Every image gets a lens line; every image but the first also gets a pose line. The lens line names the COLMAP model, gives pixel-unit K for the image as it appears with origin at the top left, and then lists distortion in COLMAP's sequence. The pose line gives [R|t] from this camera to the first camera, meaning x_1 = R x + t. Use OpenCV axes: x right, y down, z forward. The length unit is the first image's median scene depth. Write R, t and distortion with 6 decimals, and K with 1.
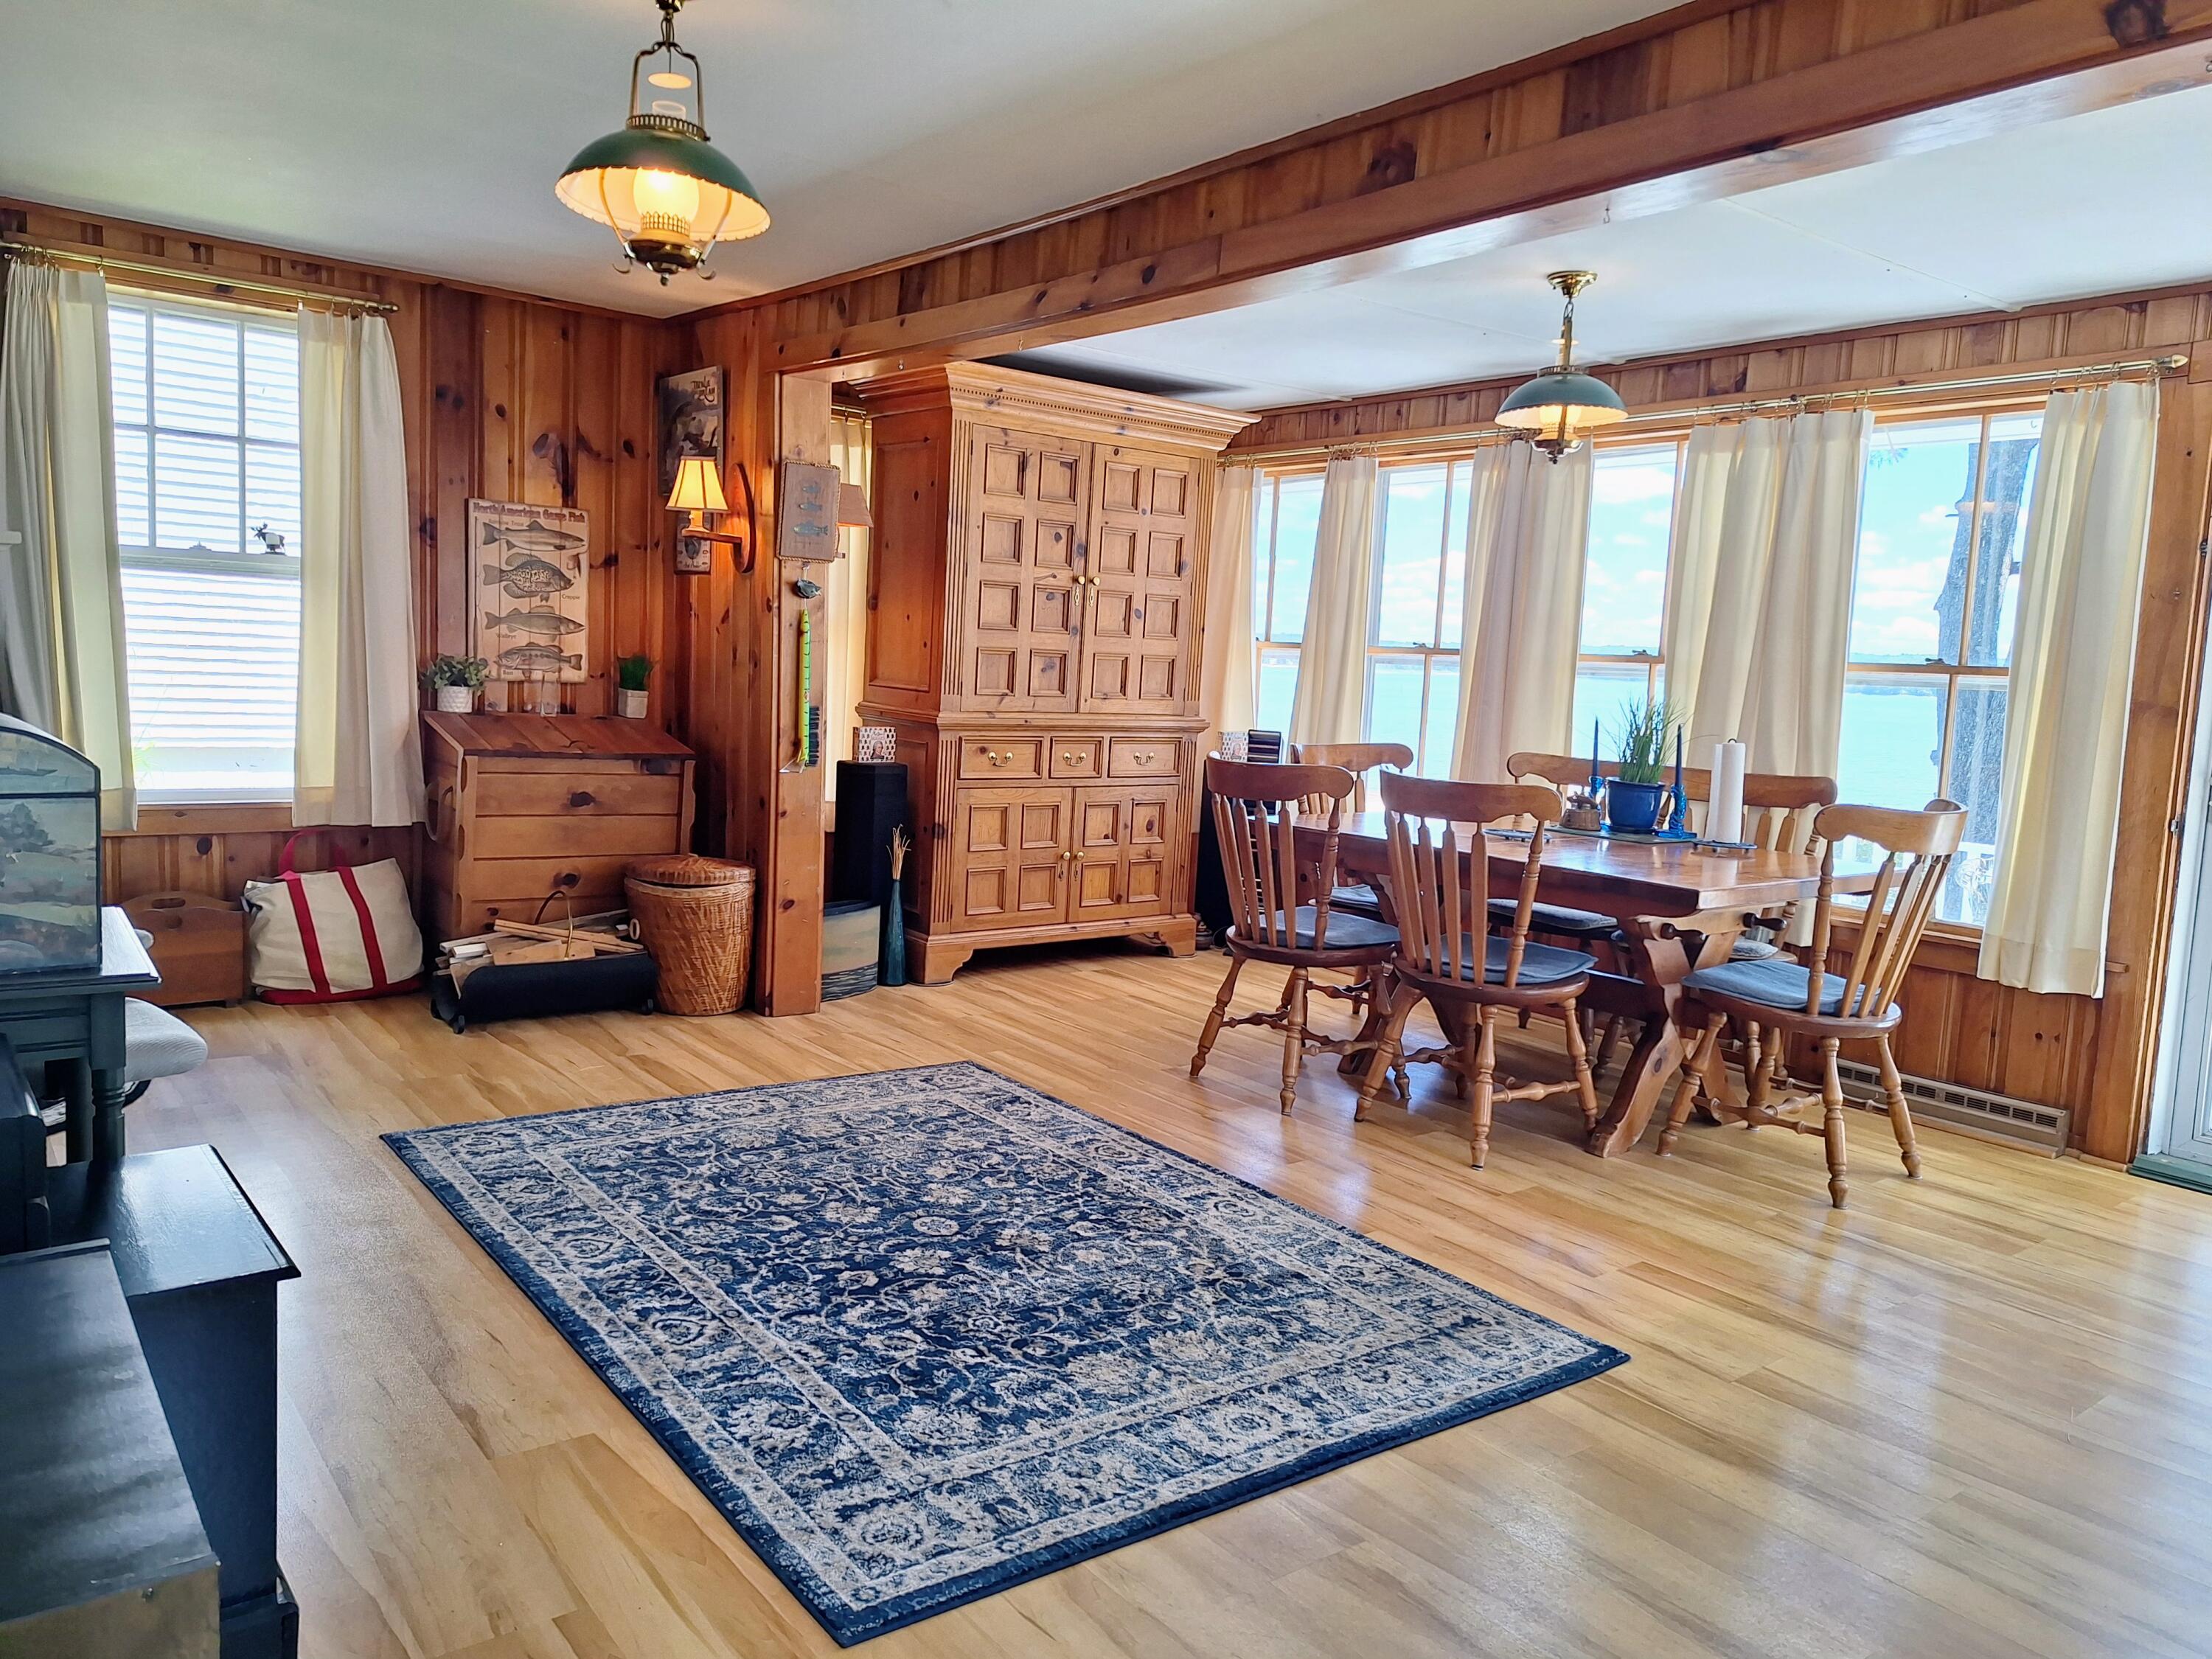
lens RADIAL K [[1518.6, 0, 1091.5], [0, 1518.6, 811.9], [0, 0, 1]] dist [0.063853, -0.066395]
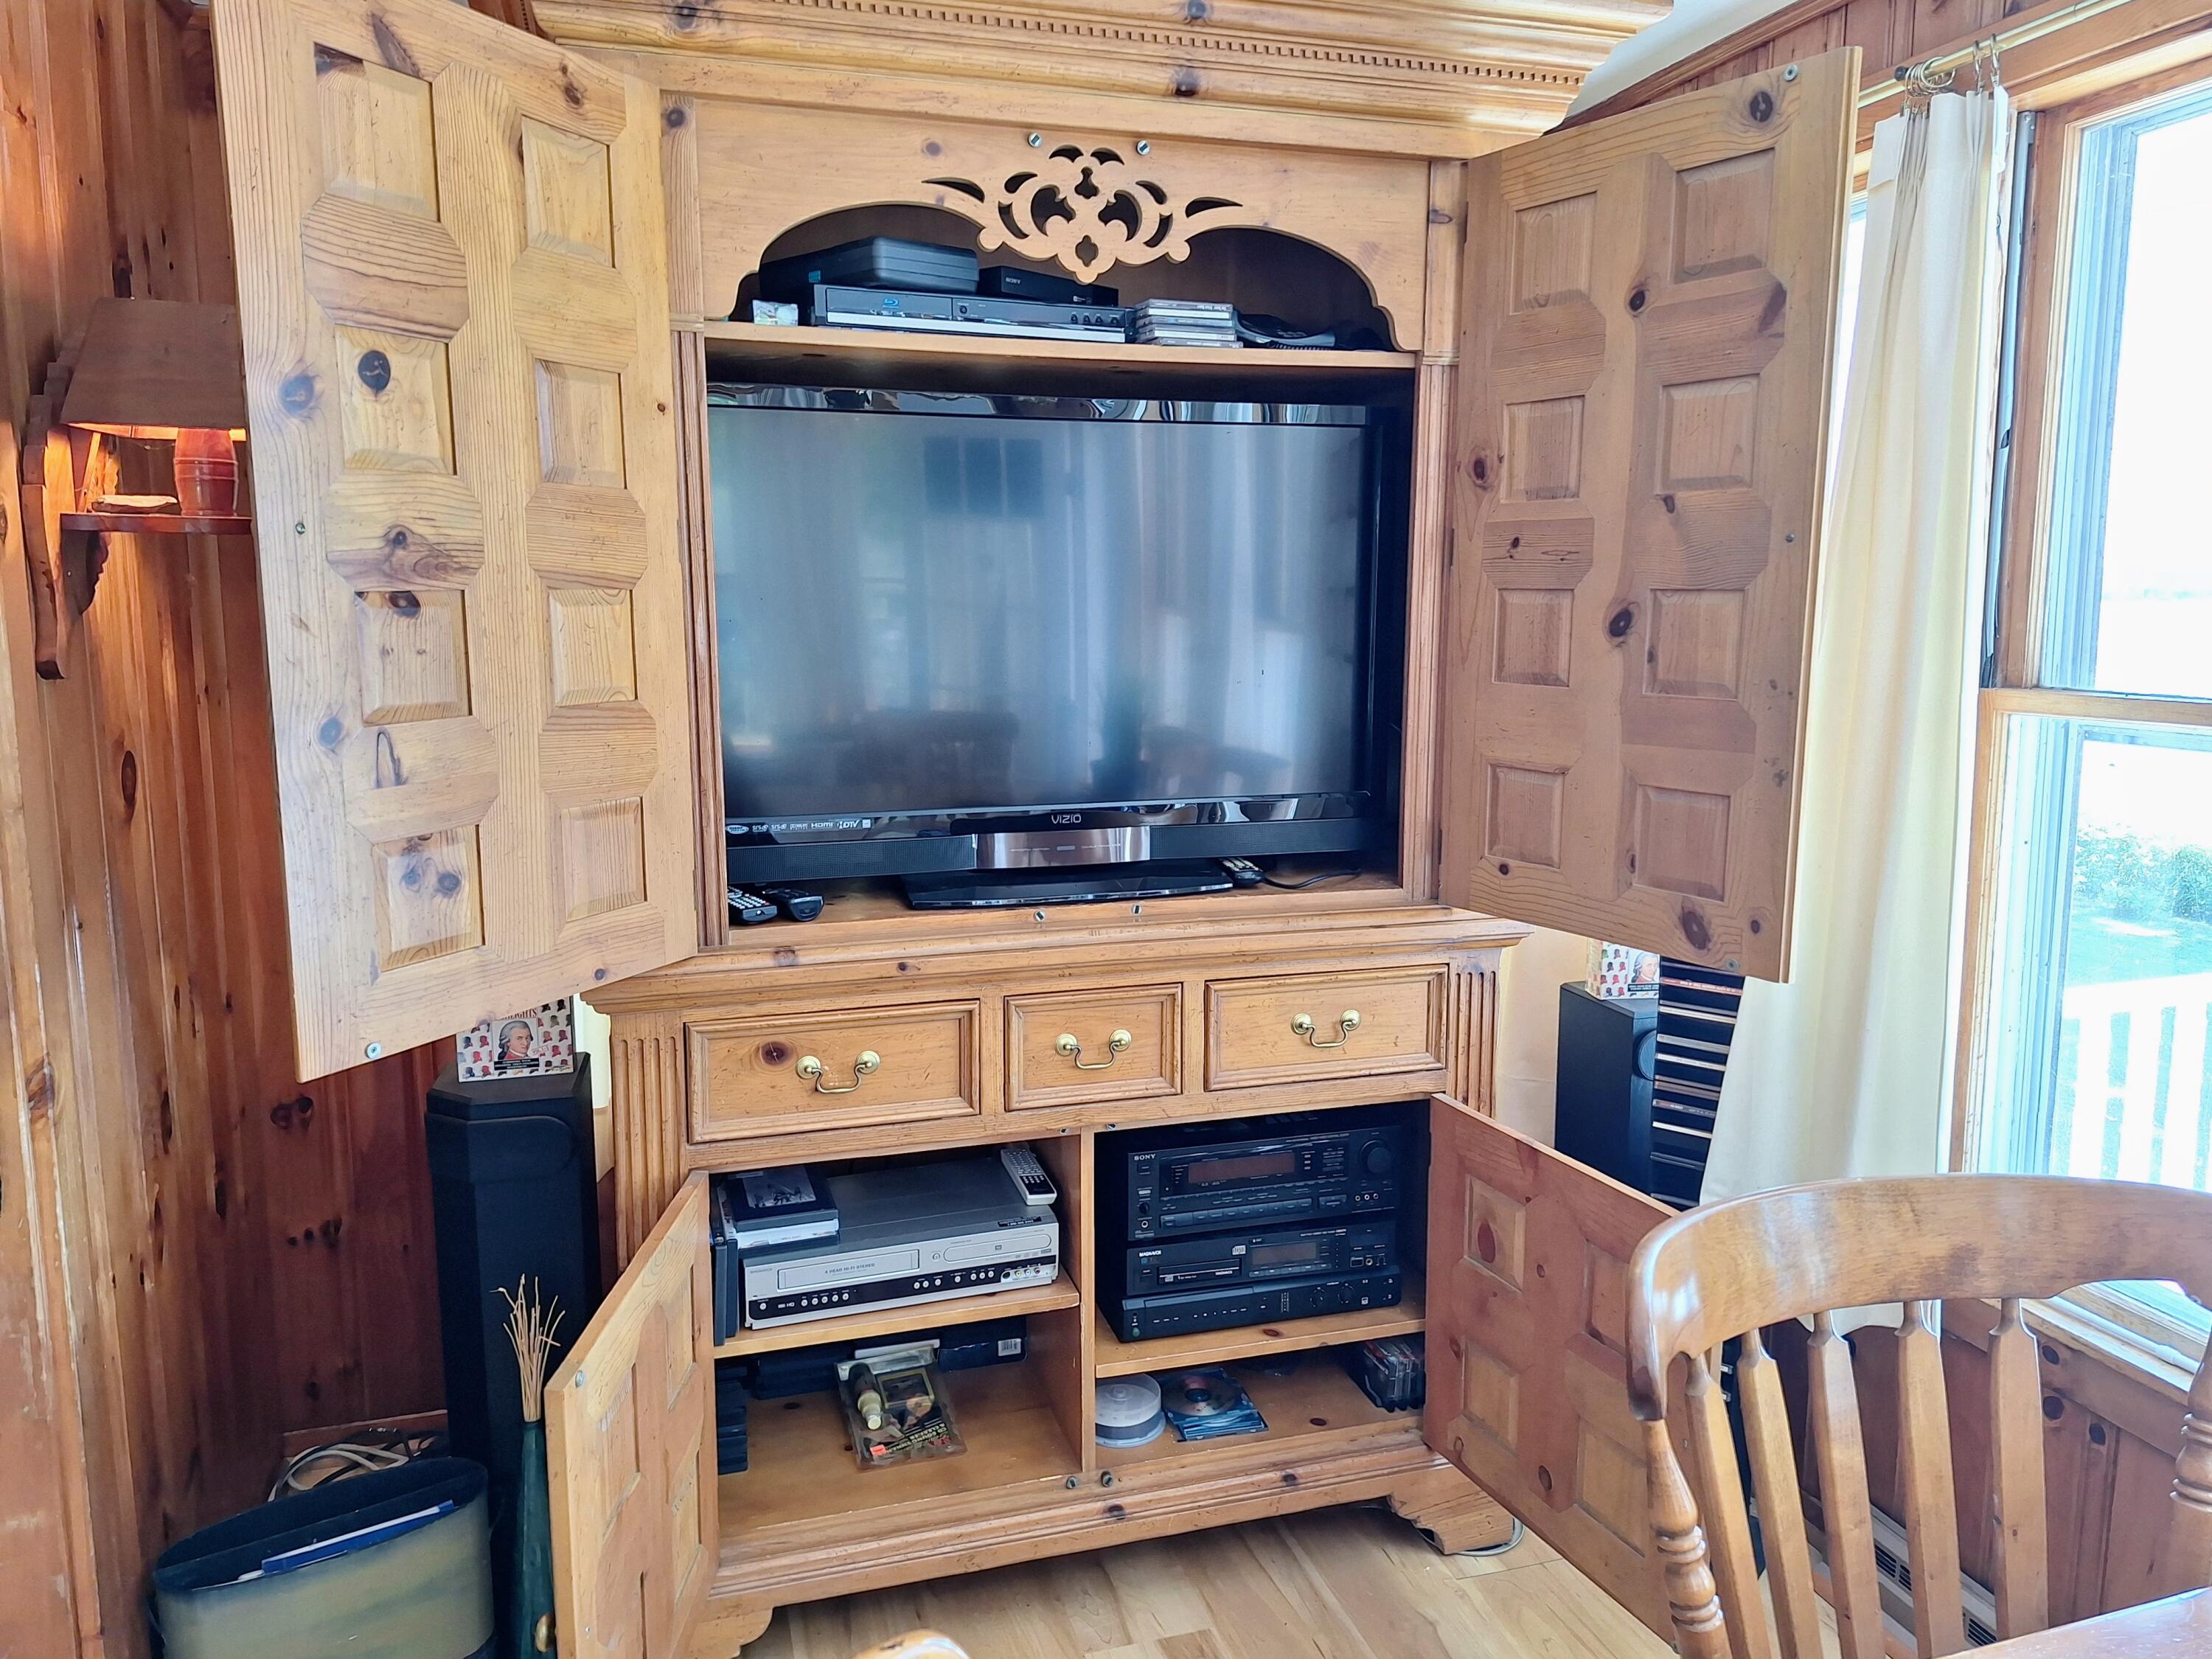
lens RADIAL K [[1574.2, 0, 1111.8], [0, 1574.2, 824.4], [0, 0, 1]] dist [0.051644, -0.002716]
pose [[0.938188, 0.002301, -0.346118, 0.179126], [0.007895, 0.999575, 0.028048, -0.144380], [0.346035, -0.029047, 0.937772, 0.961847]]
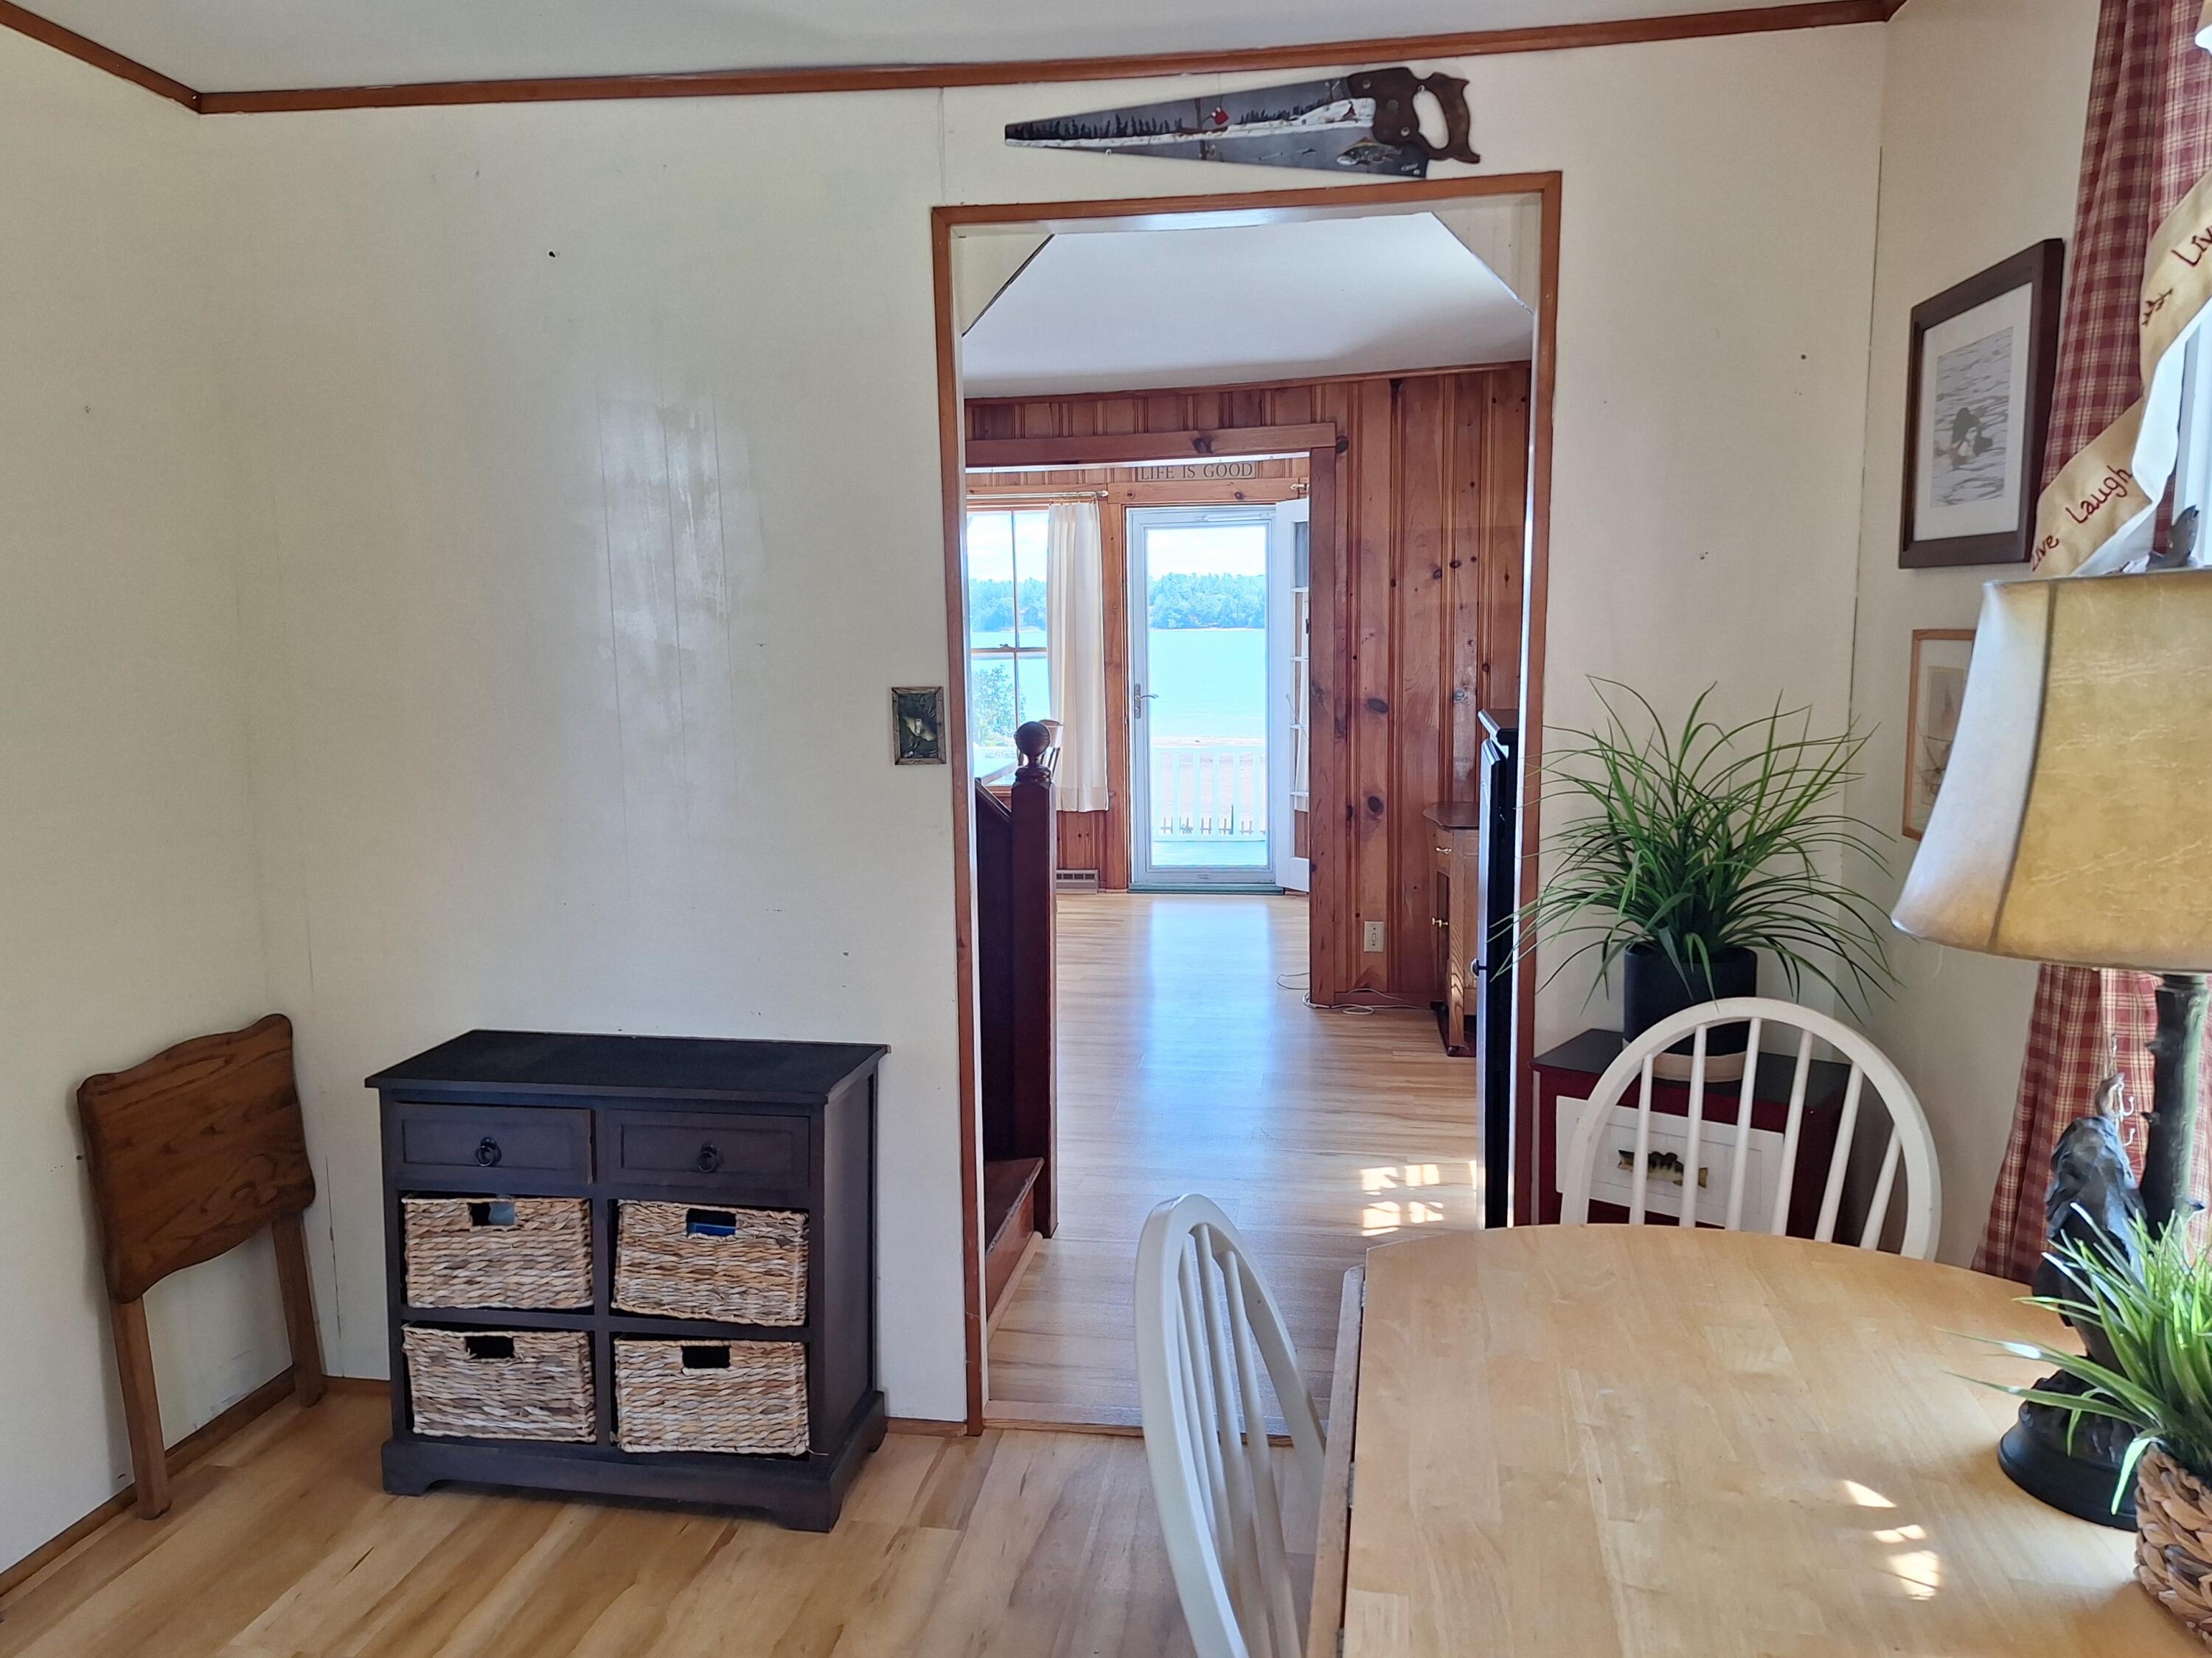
lens RADIAL K [[1574.1, 0, 1106.4], [0, 1574.1, 838.0], [0, 0, 1]] dist [0.051644, -0.002716]
pose [[0.716790, -0.153105, 0.680273, -0.757339], [0.121505, 0.988096, 0.094358, -0.037400], [-0.686621, 0.015022, 0.726860, -0.496780]]
